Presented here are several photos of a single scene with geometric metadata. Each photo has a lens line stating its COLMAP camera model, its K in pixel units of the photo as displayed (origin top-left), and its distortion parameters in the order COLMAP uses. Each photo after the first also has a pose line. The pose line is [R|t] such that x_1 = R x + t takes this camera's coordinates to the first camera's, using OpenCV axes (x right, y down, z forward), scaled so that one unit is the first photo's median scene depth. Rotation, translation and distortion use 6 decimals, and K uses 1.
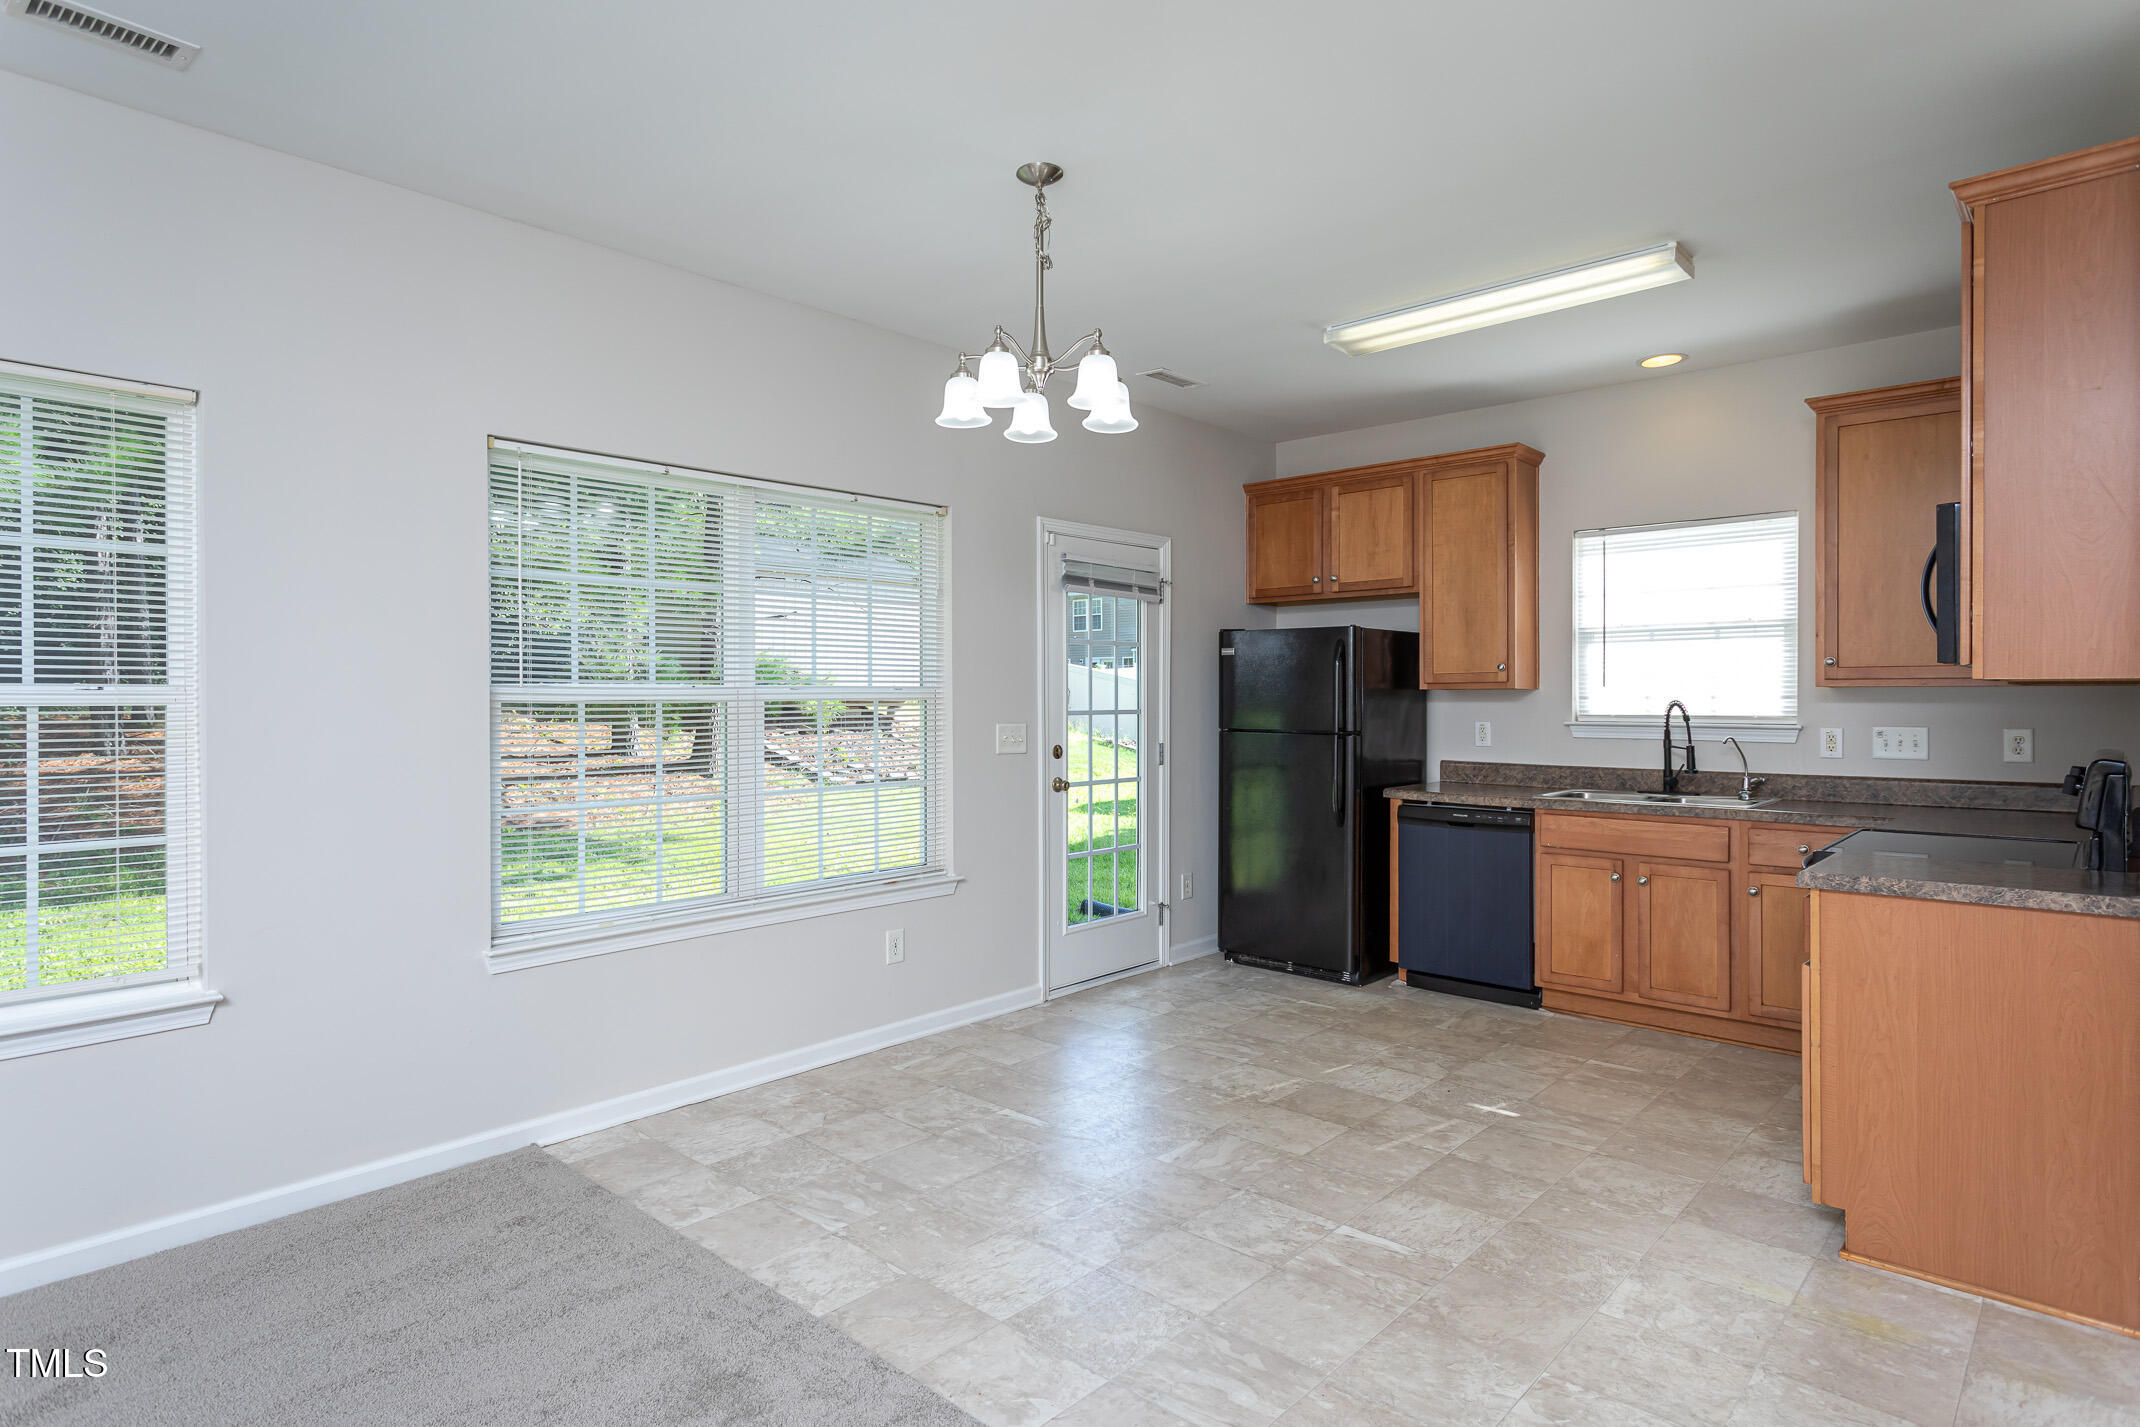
lens RADIAL K [[1152.4, 0, 1024.3], [0, 1152.4, 701.1], [0, 0, 1]] dist [0.001194, 0.001081]
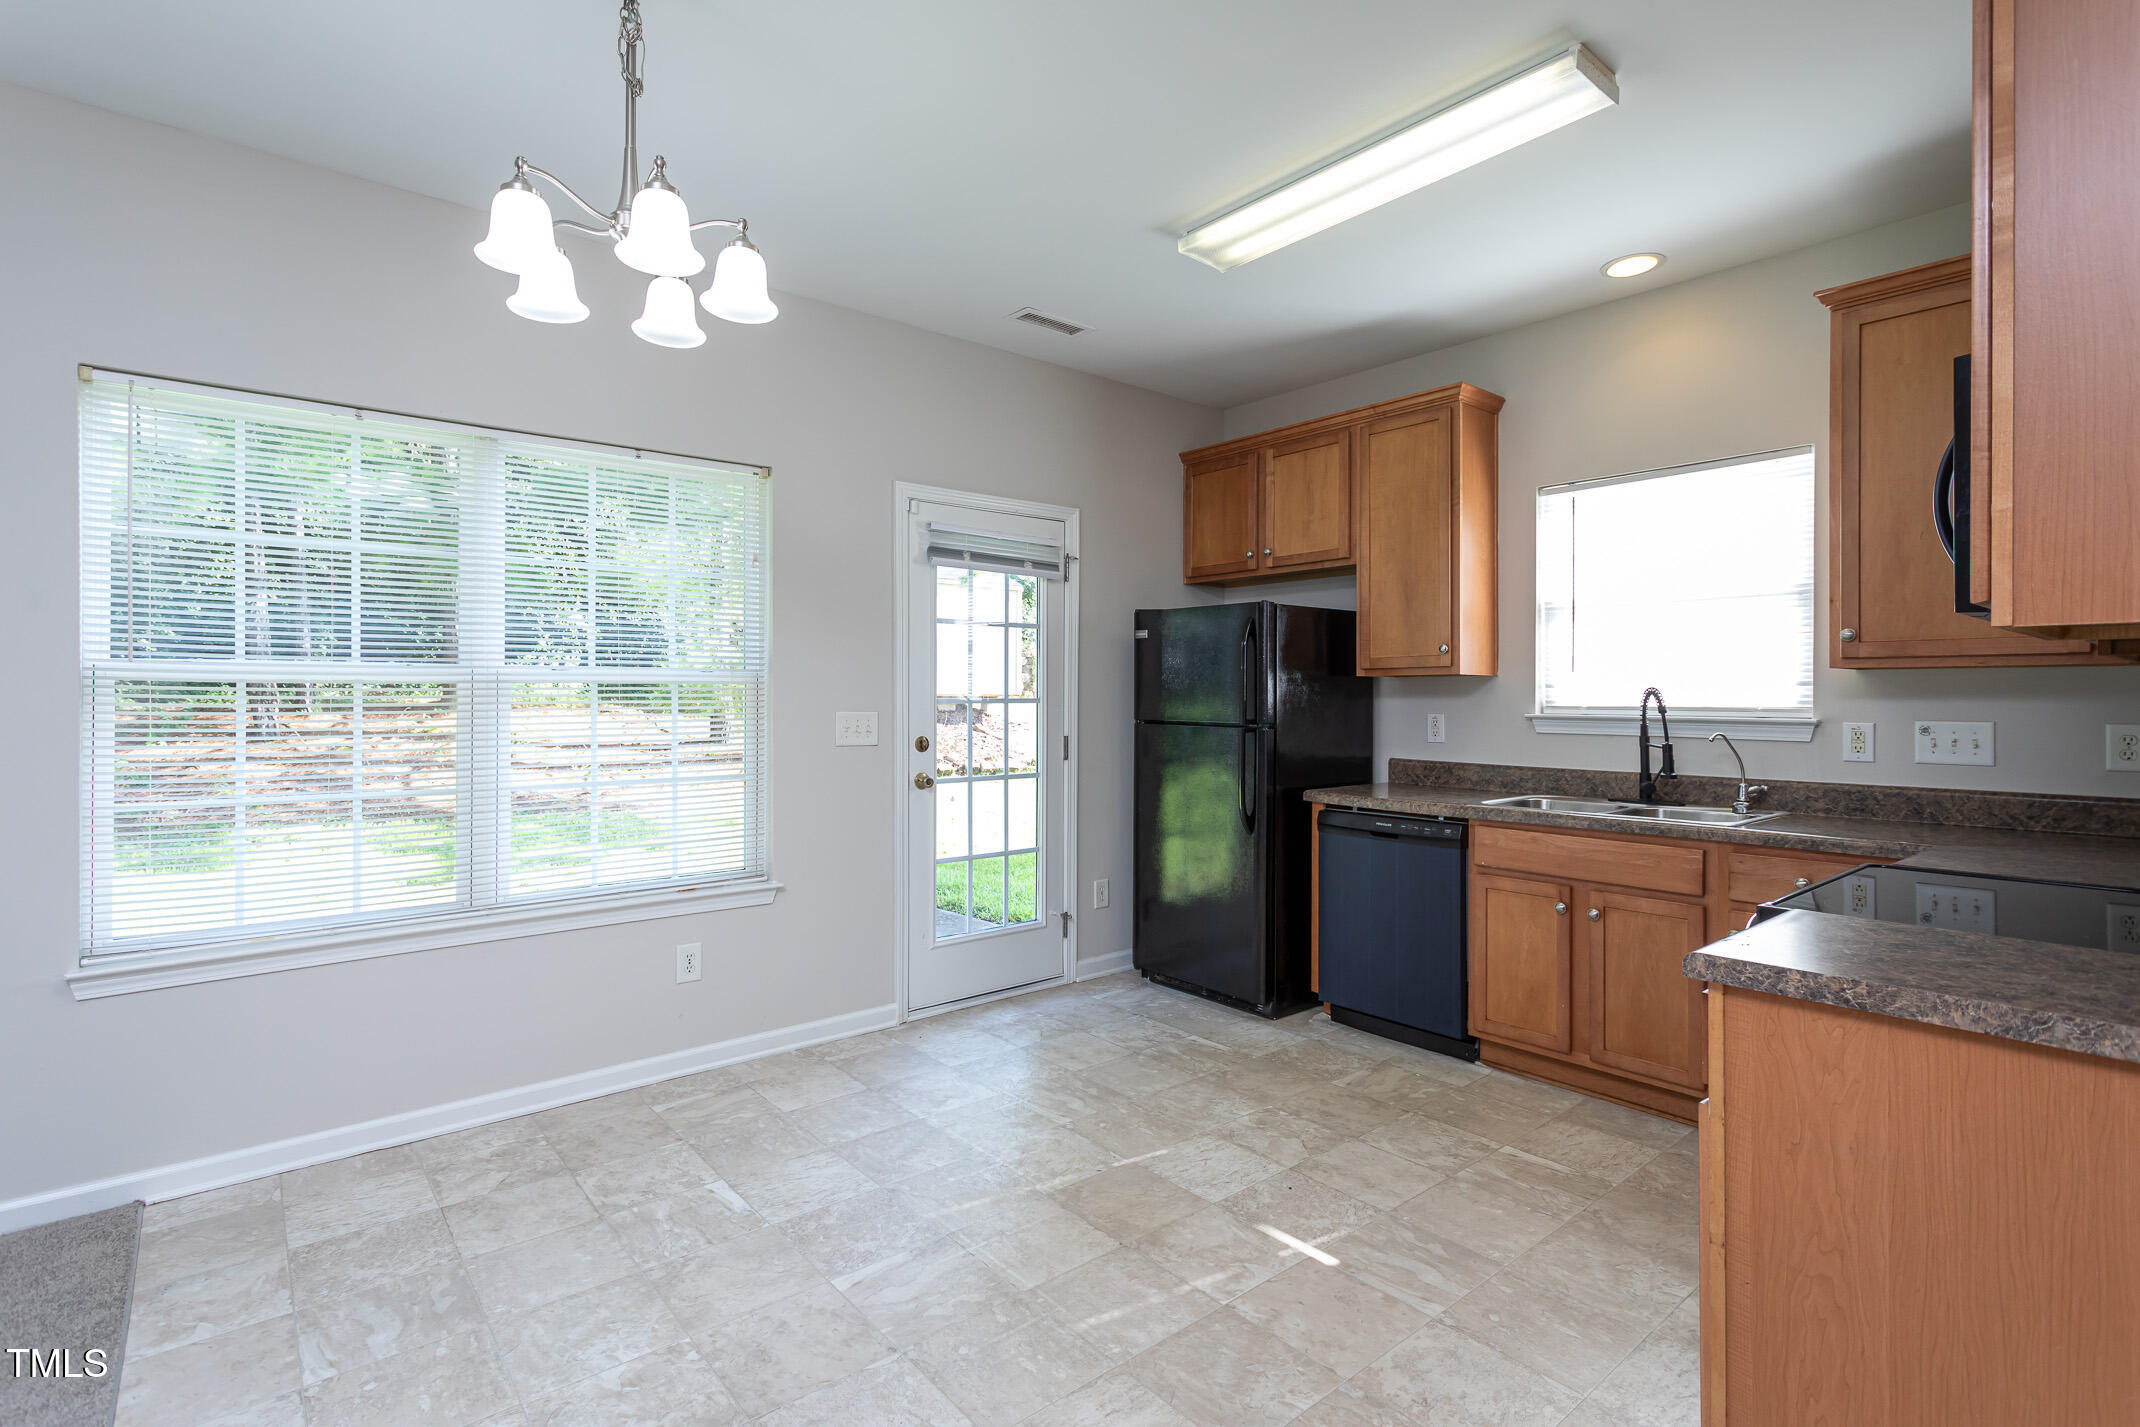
lens RADIAL K [[1010.3, 0, 1033.6], [0, 1010.3, 694.4], [0, 0, 1]] dist [0.002159, -0.000252]
pose [[0.991721, 0.003435, -0.128367, 0.238991], [-0.004067, 0.999981, -0.004659, 0.009569], [0.128349, 0.005143, 0.991716, 0.256836]]
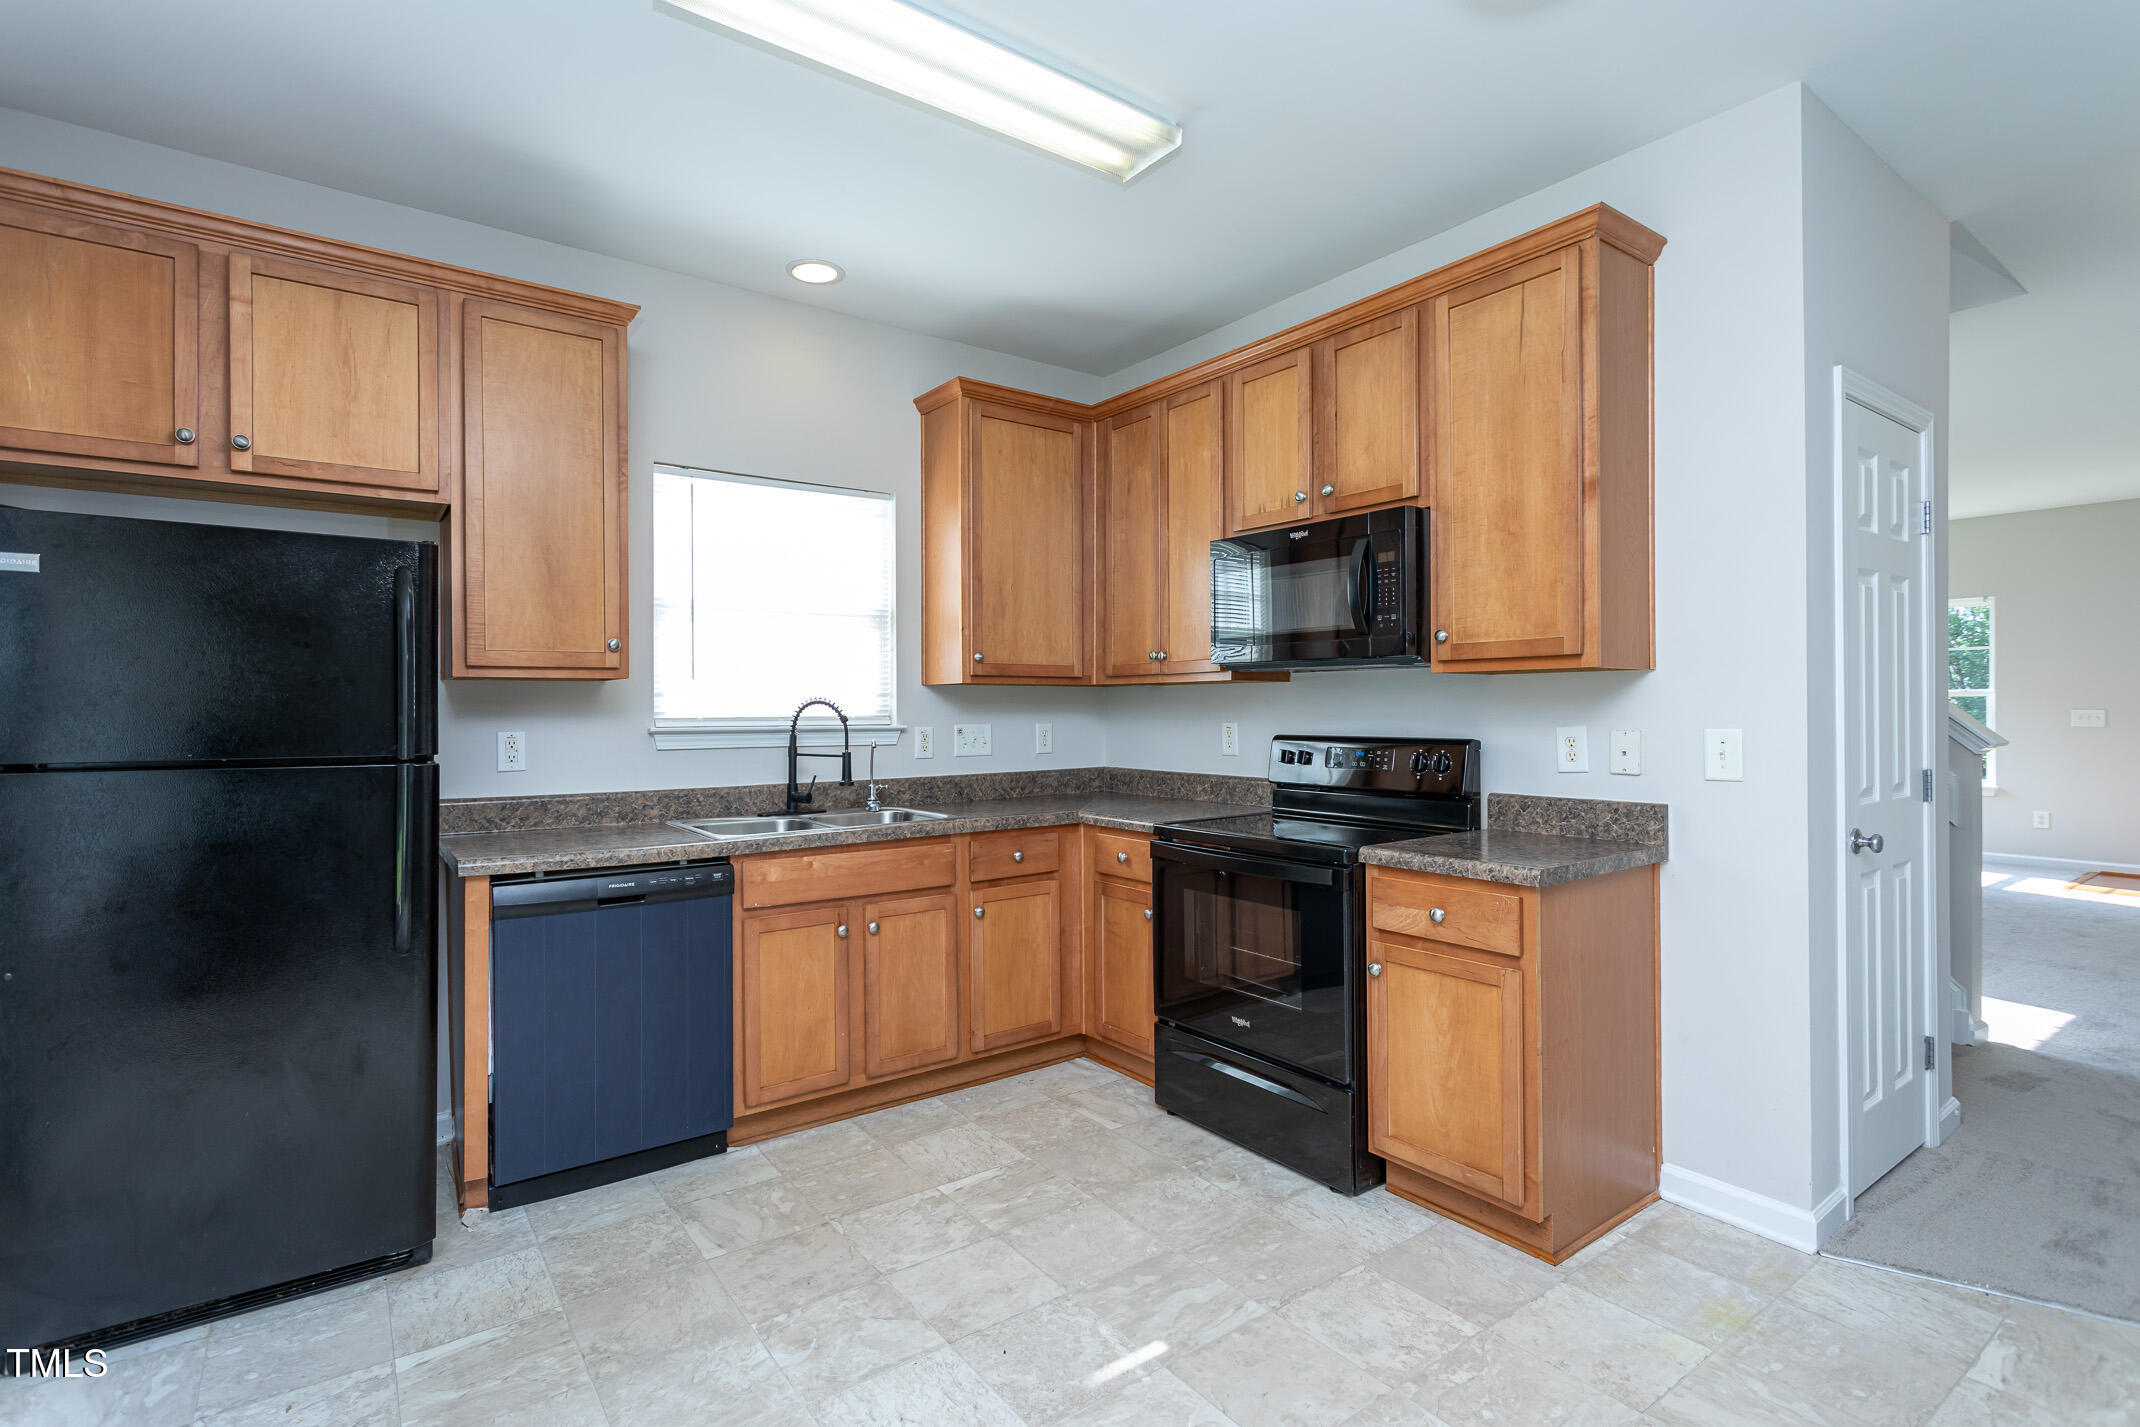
lens RADIAL K [[1010.3, 0, 1066.0], [0, 1010.3, 708.2], [0, 0, 1]] dist [0.002159, -0.000252]
pose [[0.171935, 0.002909, 0.985104, -0.111922], [0.008891, 0.999950, -0.004505, 0.011927], [-0.985068, 0.009533, 0.171900, 0.739906]]
